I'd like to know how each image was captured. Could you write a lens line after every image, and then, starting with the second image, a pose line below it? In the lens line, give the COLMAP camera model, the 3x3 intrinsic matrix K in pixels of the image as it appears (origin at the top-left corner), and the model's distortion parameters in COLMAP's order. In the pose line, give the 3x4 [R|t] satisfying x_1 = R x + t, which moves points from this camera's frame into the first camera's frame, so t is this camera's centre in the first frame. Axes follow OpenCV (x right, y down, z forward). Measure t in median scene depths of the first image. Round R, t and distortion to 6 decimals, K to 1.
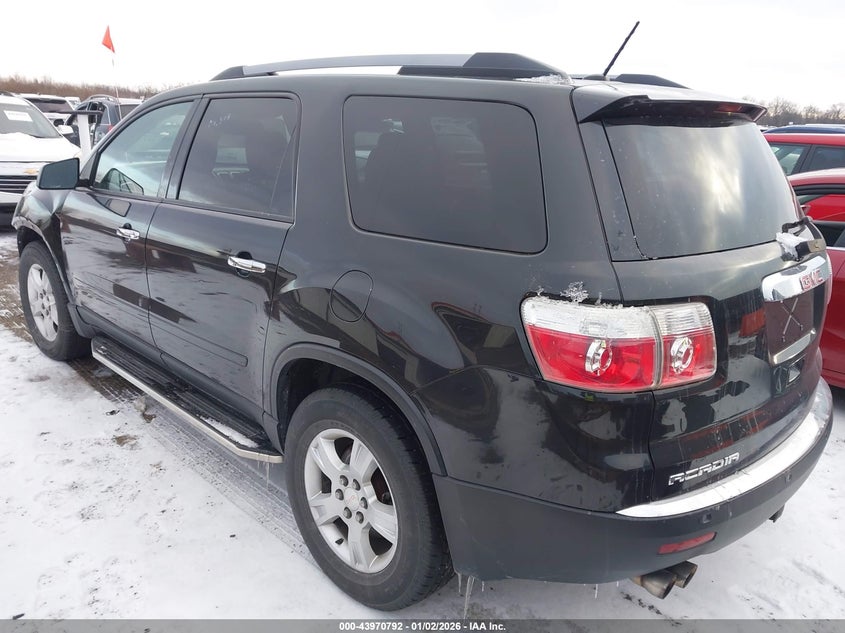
lens RADIAL K [[692.1, 0, 423.0], [0, 692.1, 315.8], [0, 0, 1]] dist [0.000415, -0.001911]
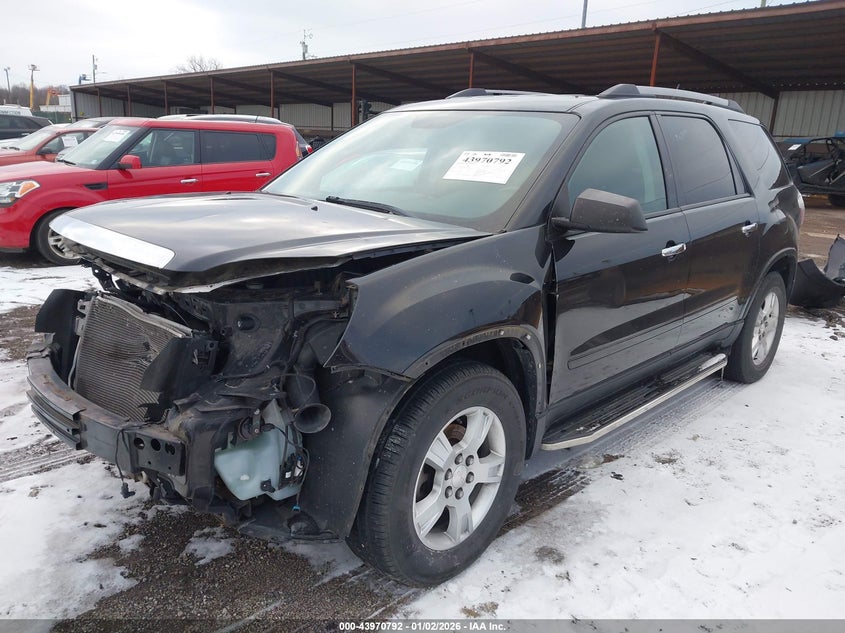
lens RADIAL K [[692.1, 0, 422.1], [0, 692.1, 316.8], [0, 0, 1]] dist [0.000415, -0.001911]
pose [[-0.041611, -0.266586, 0.962913, -1.400448], [0.252280, 0.929716, 0.268297, -0.389919], [-0.966759, 0.254087, 0.028568, 1.333435]]
